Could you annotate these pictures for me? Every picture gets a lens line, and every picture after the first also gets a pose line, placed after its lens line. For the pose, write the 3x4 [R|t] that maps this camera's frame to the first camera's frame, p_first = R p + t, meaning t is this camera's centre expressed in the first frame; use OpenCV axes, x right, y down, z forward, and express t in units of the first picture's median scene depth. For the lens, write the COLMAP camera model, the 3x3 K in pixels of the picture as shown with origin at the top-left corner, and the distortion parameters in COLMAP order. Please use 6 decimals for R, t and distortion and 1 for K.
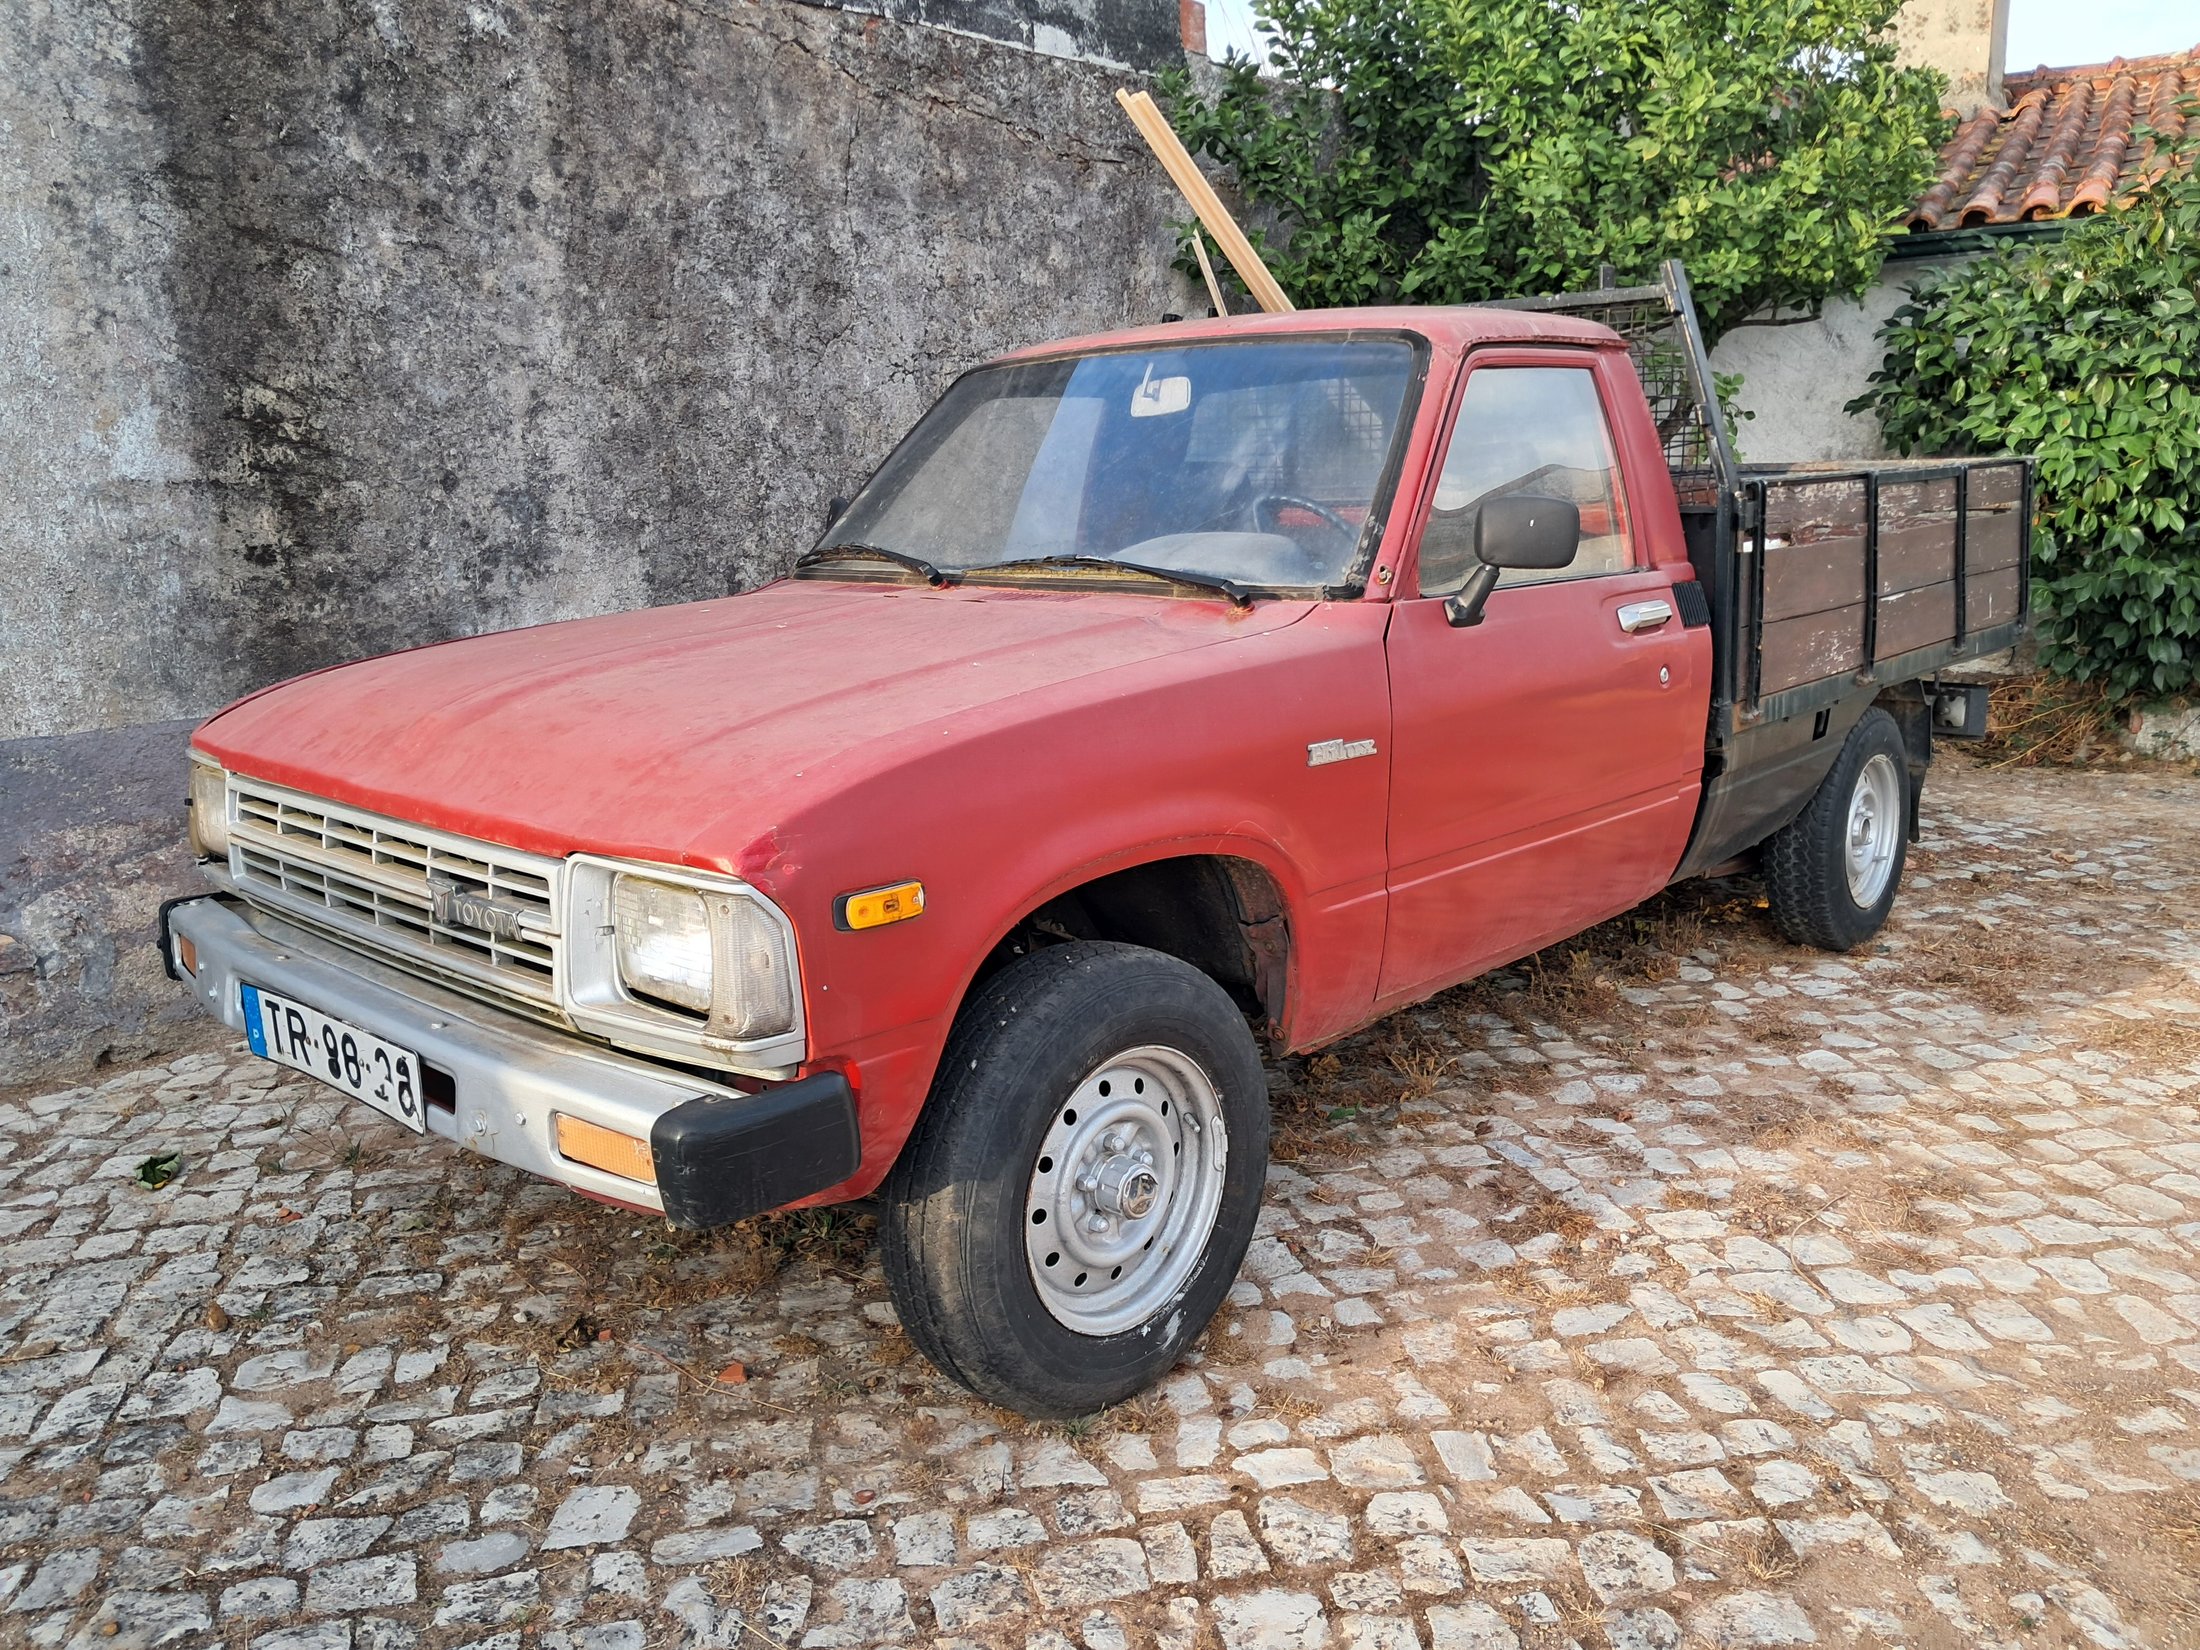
lens RADIAL K [[1739.1, 0, 1115.4], [0, 1739.1, 856.5], [0, 0, 1]] dist [0.042356, -0.012696]
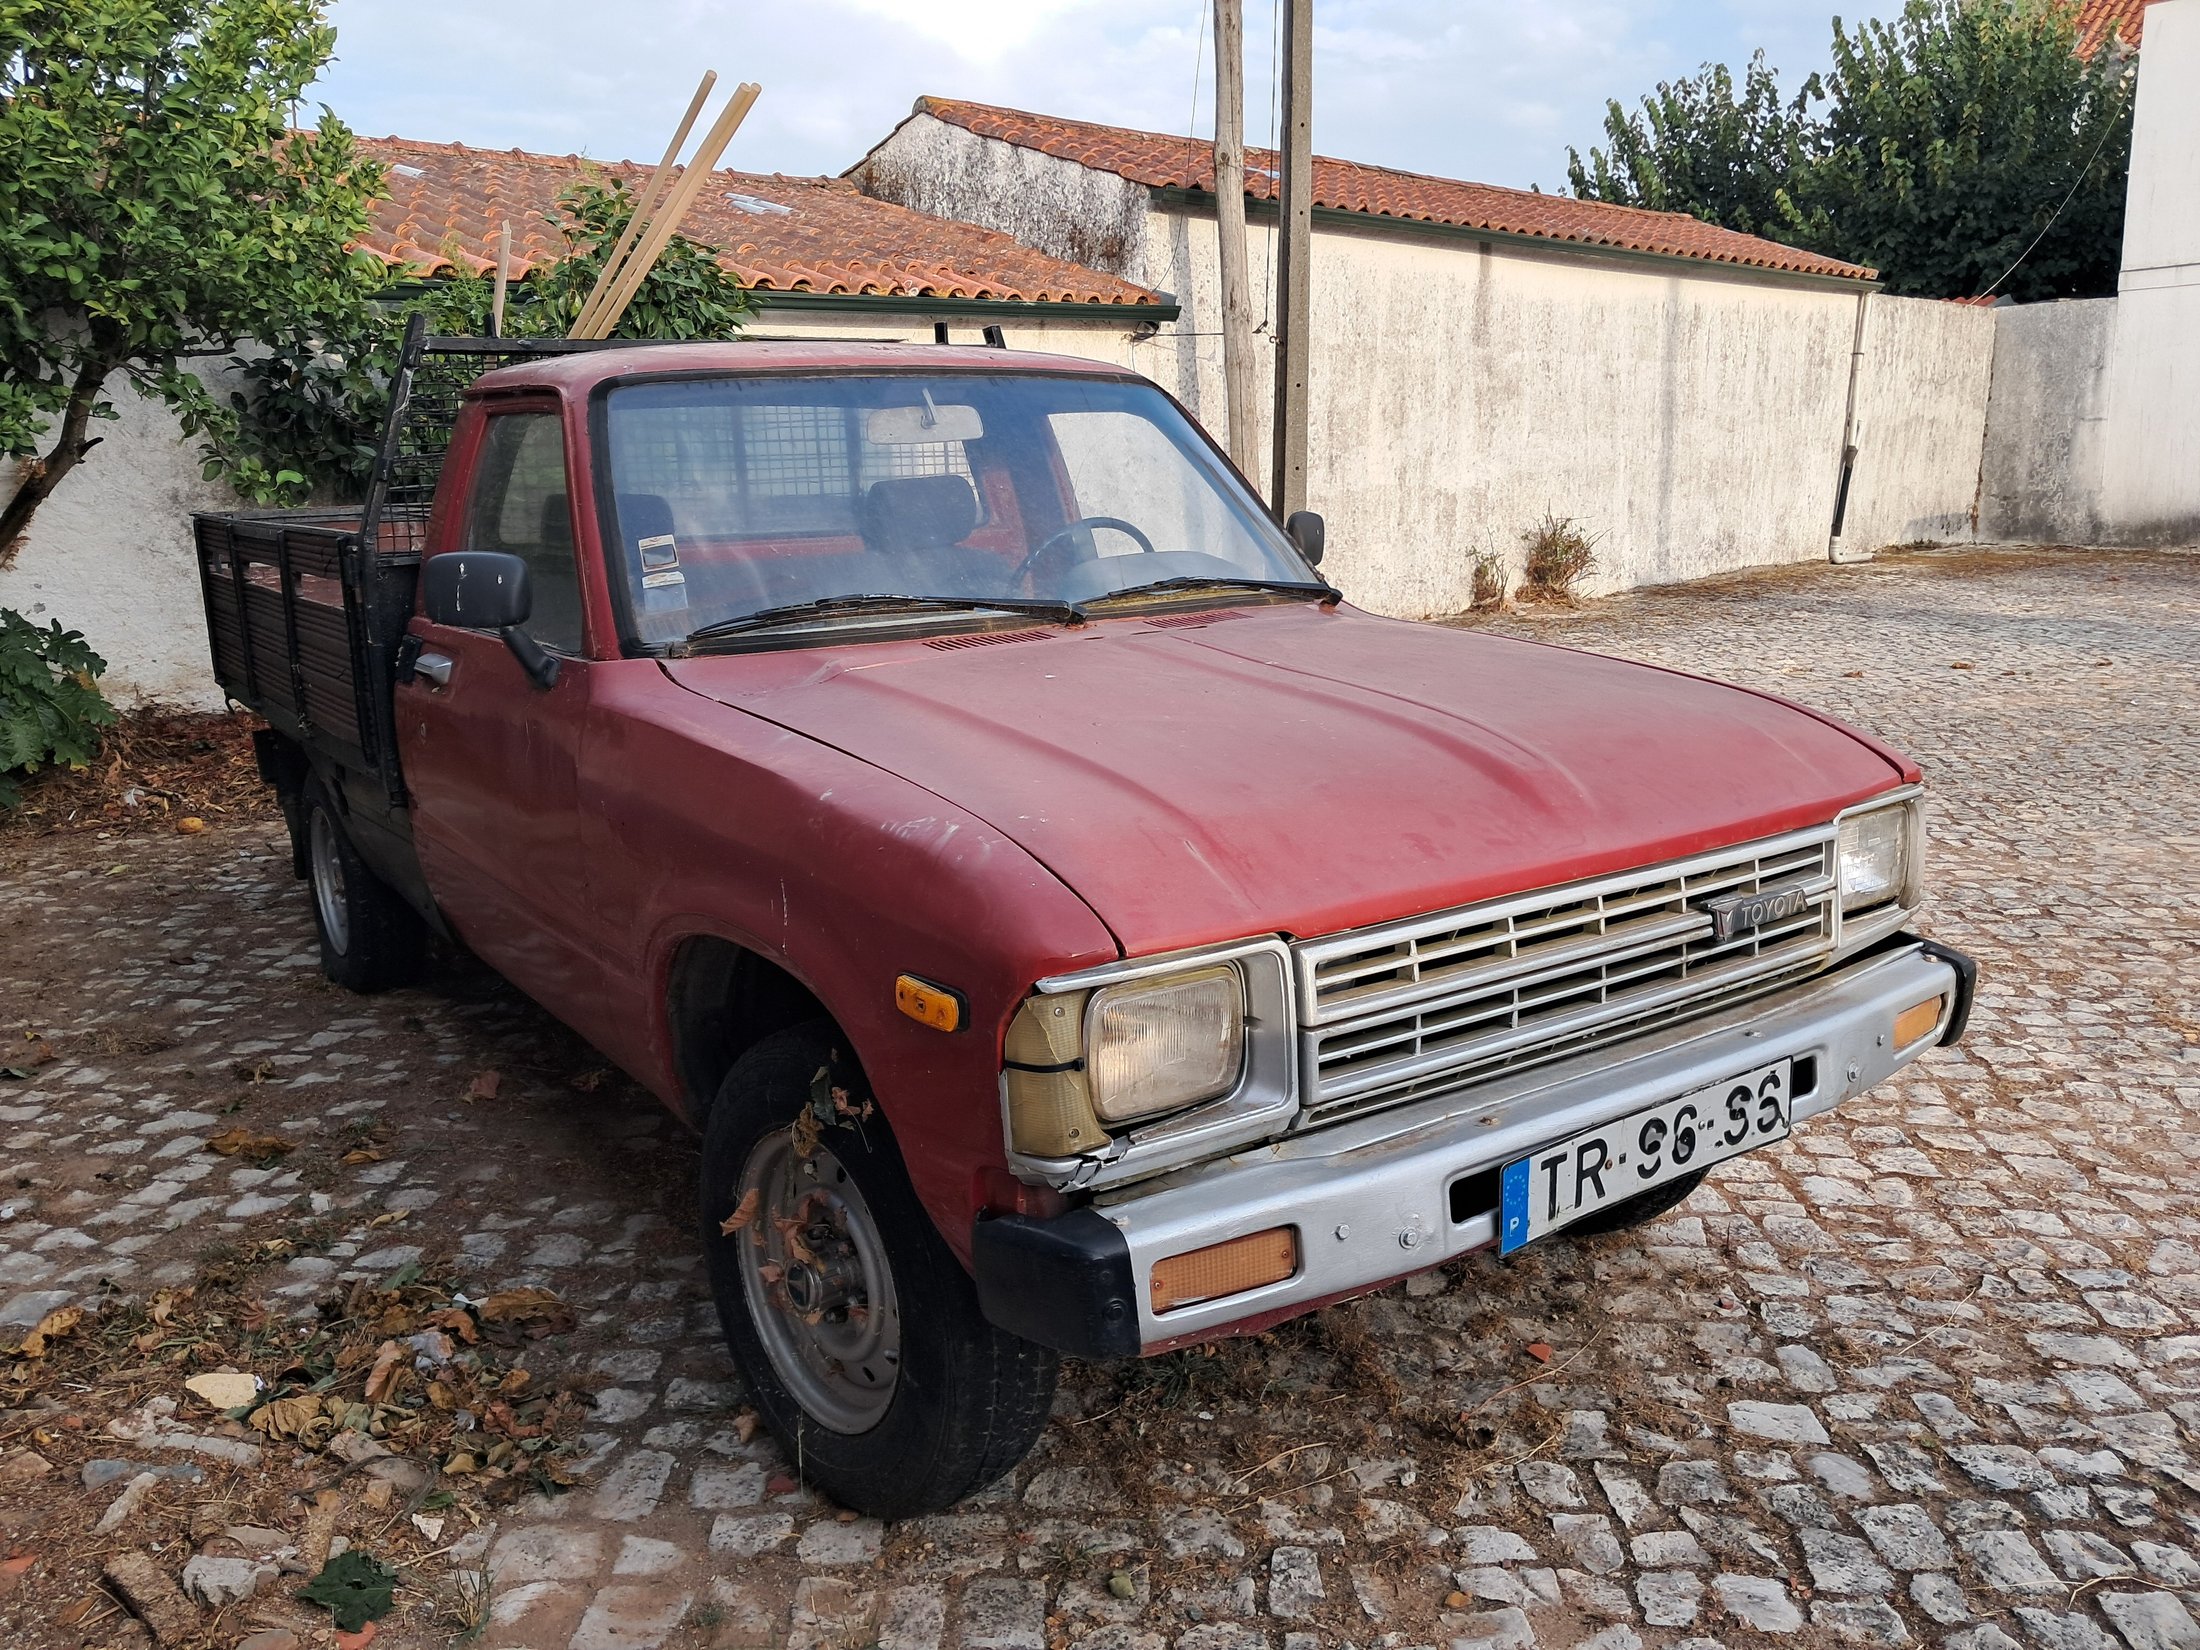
lens RADIAL K [[1739.1, 0, 1115.4], [0, 1739.1, 856.5], [0, 0, 1]] dist [0.042356, -0.012696]
pose [[0.190124, -0.192678, 0.962667, -1.333087], [0.233058, 0.961381, 0.146392, -0.220758], [-0.953697, 0.196524, 0.227686, 1.039255]]
